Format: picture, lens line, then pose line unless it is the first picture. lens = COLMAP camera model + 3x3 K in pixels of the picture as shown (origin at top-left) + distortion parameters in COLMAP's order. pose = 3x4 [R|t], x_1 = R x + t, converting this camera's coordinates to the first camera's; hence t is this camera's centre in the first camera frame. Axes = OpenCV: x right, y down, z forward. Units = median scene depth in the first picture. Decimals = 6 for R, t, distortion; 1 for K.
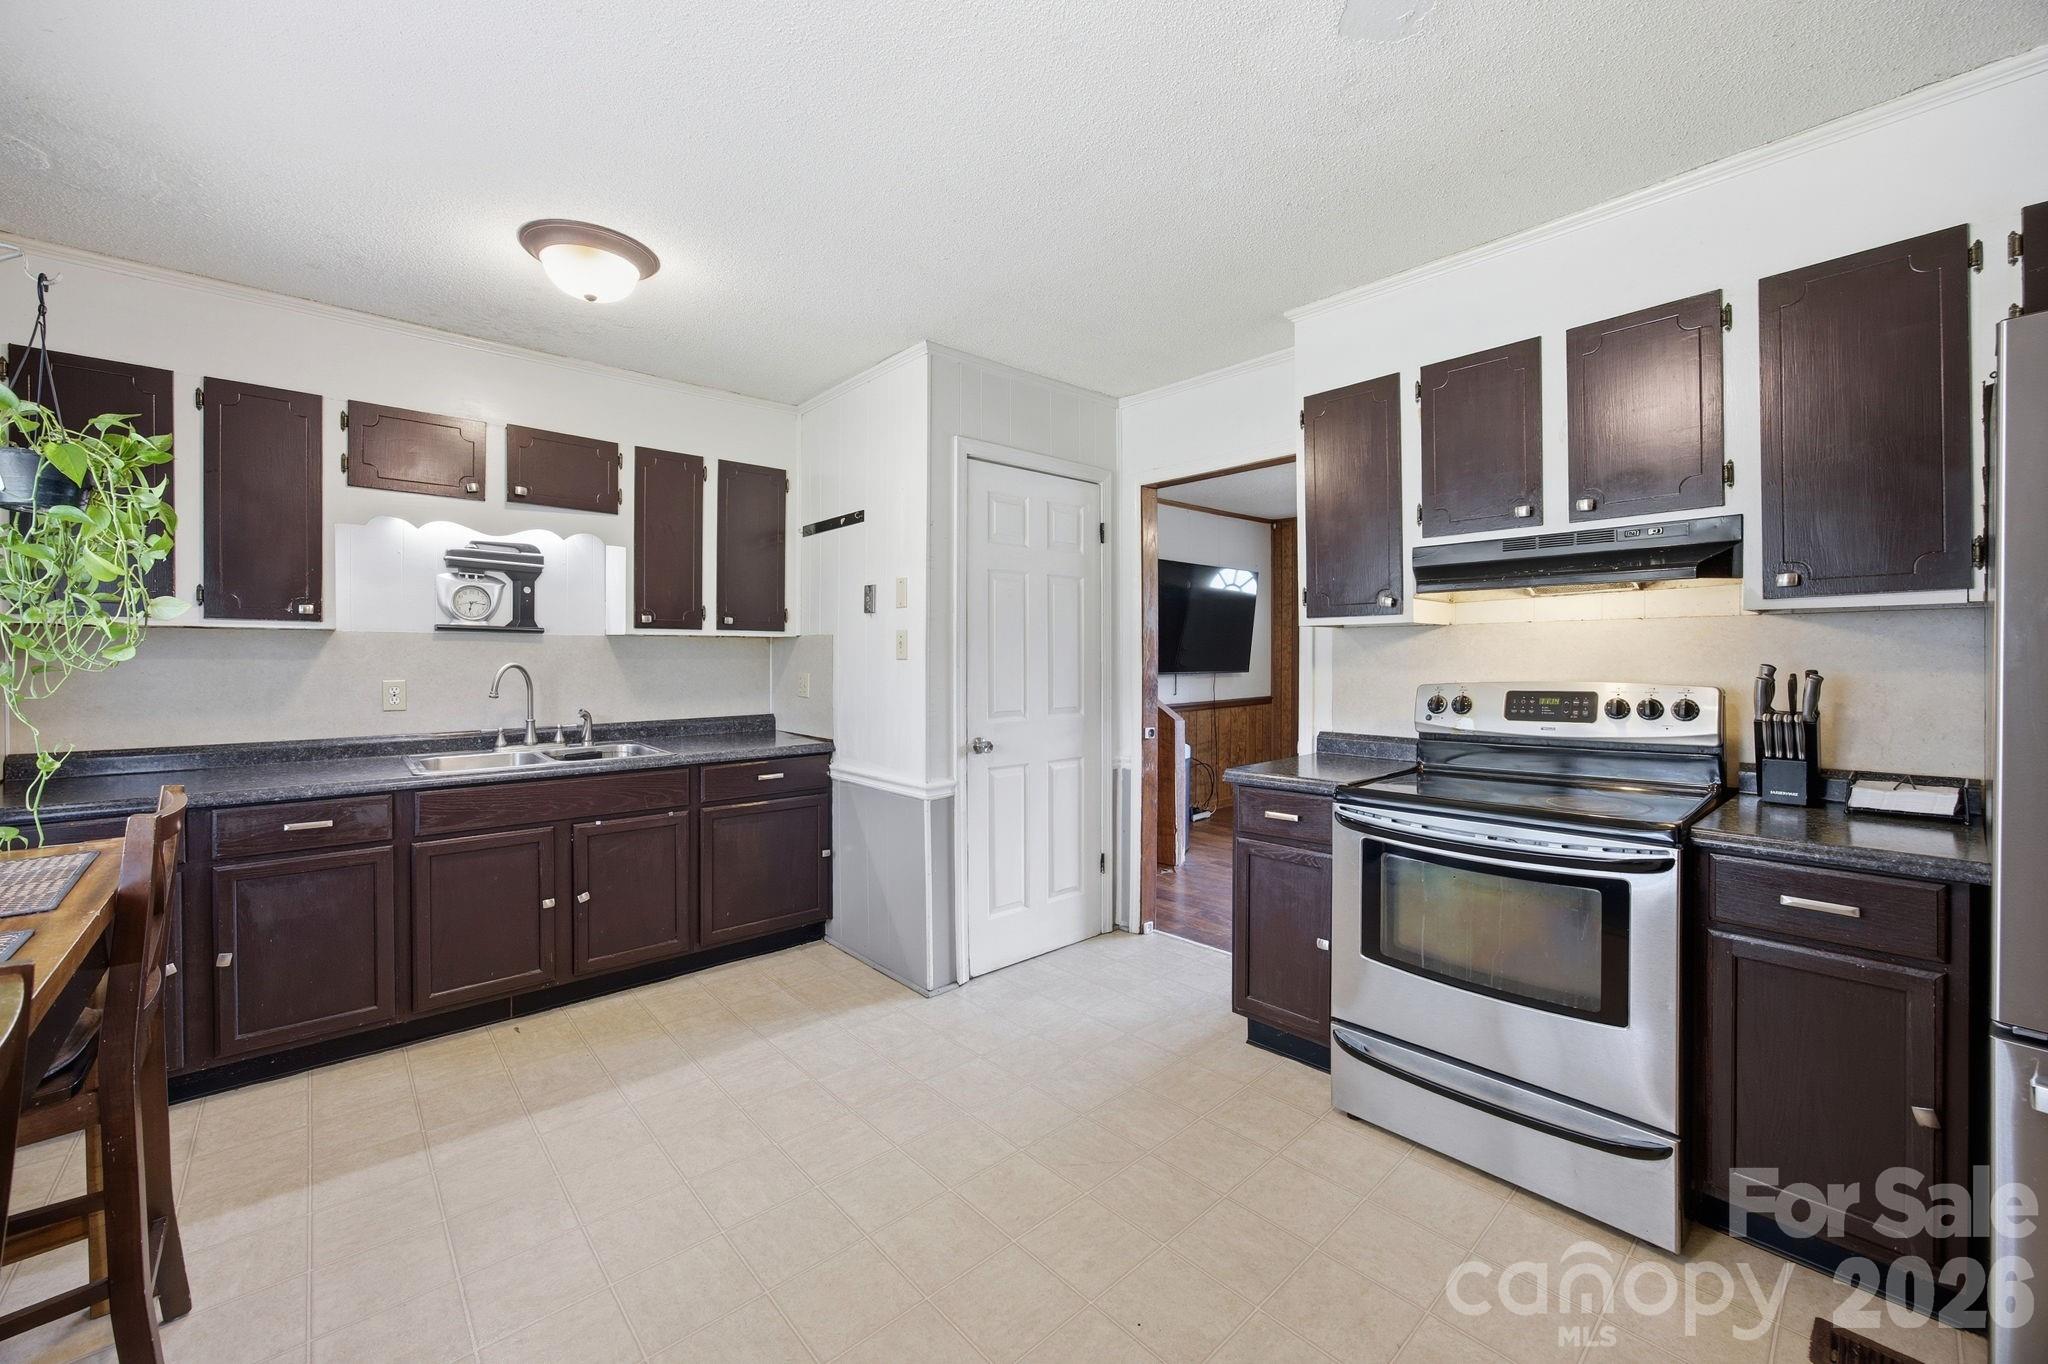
lens RADIAL K [[805.3, 0, 1027.7], [0, 805.3, 671.2], [0, 0, 1]] dist [-0.006102, 0.000794]
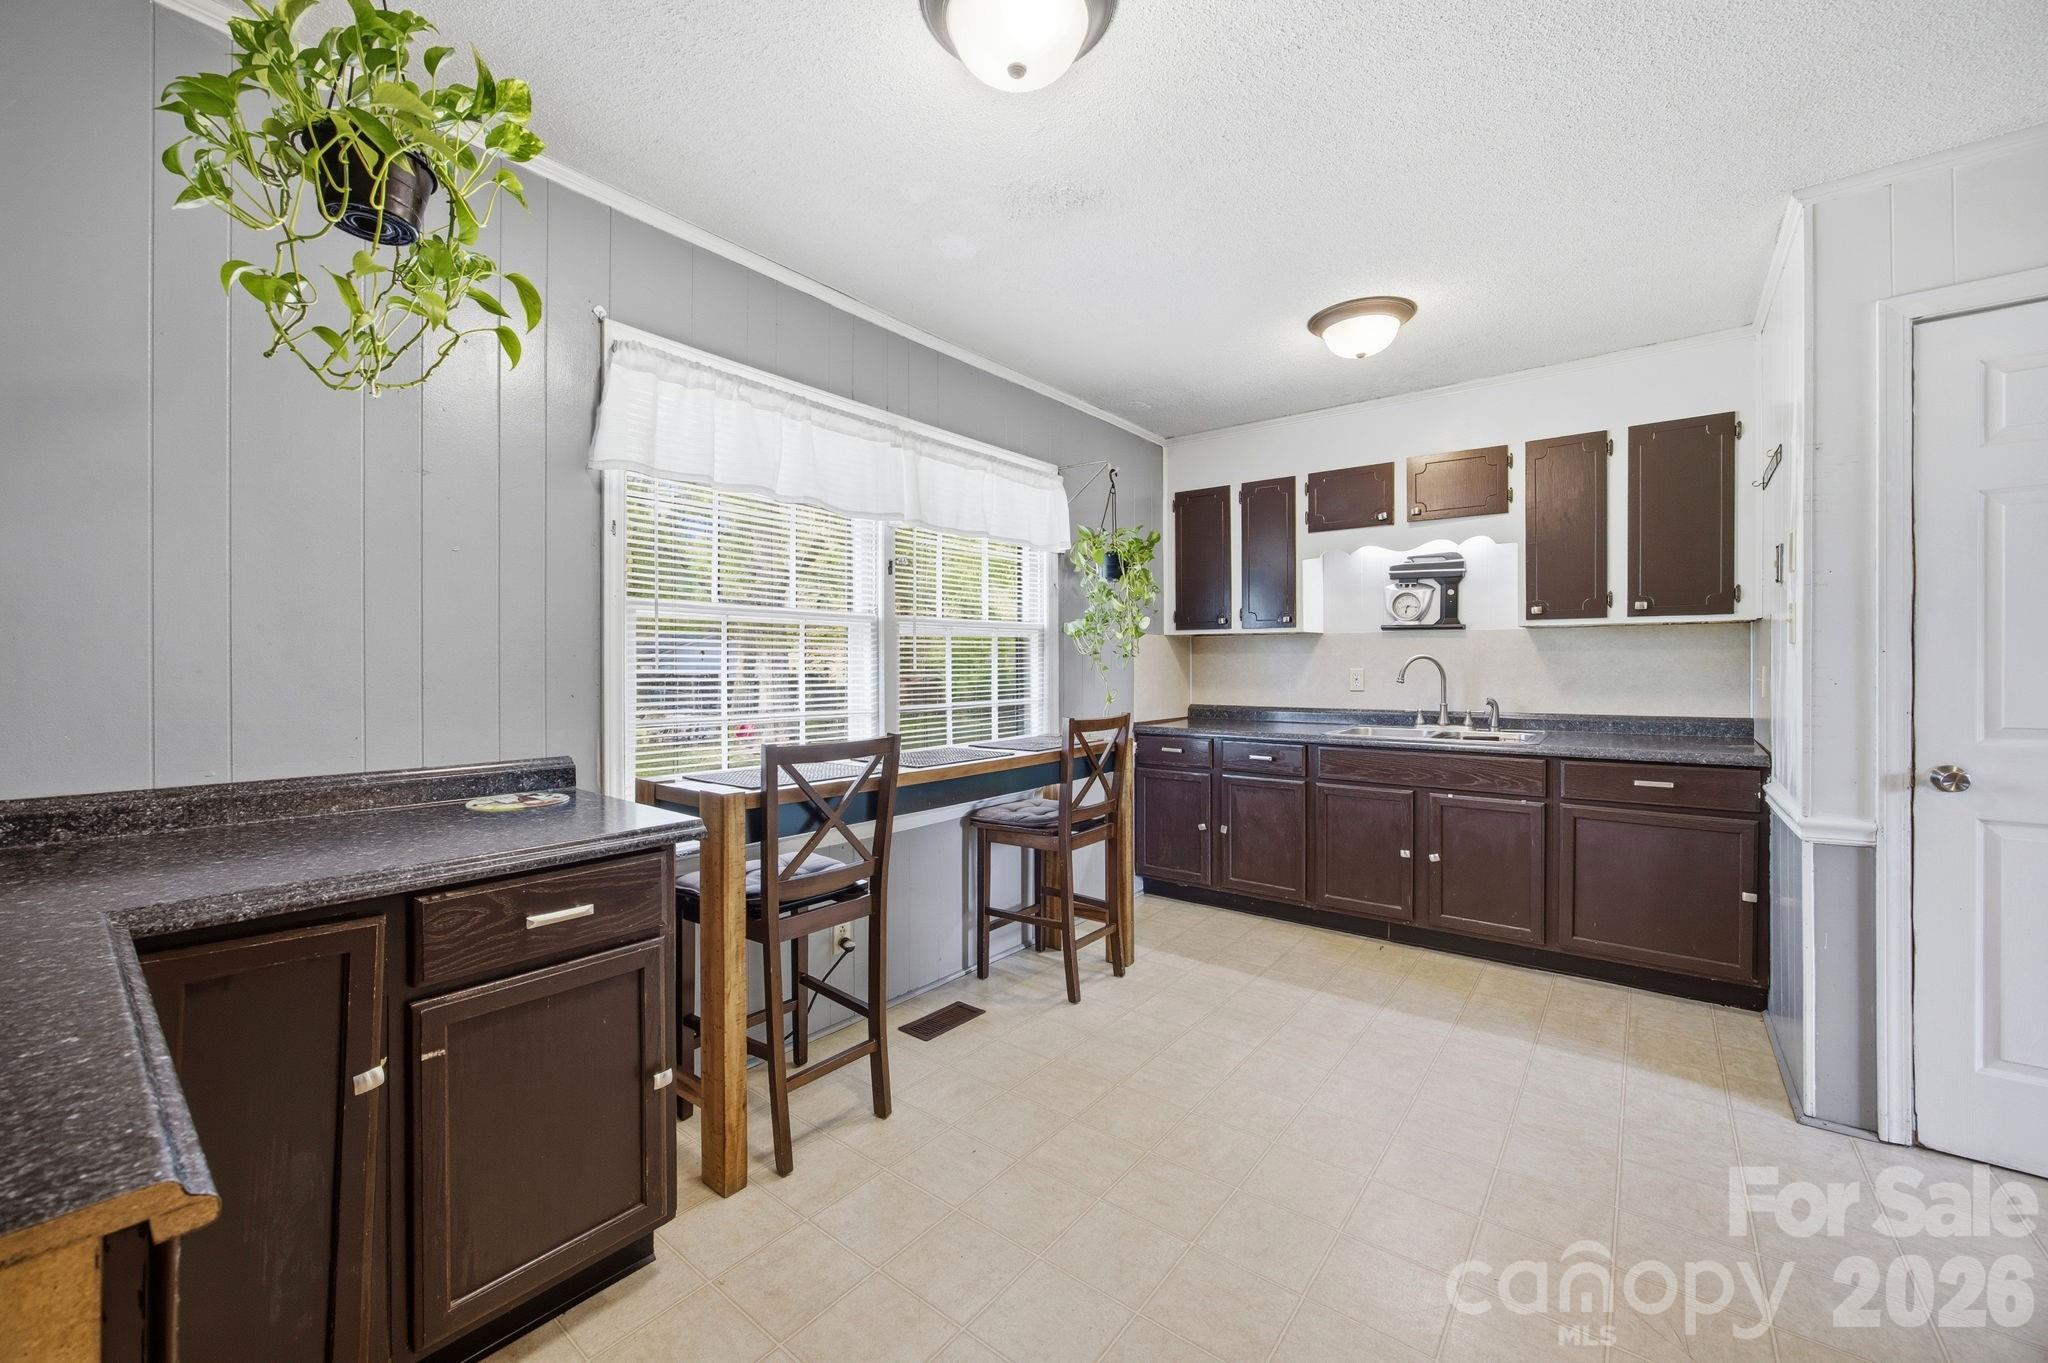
lens RADIAL K [[805.3, 0, 1011.3], [0, 805.3, 673.4], [0, 0, 1]] dist [-0.006102, 0.000794]
pose [[0.174471, 0.009320, -0.984618, 0.415613], [-0.019184, 0.999798, 0.006064, 0.021517], [0.984475, 0.017831, 0.174614, 0.181229]]
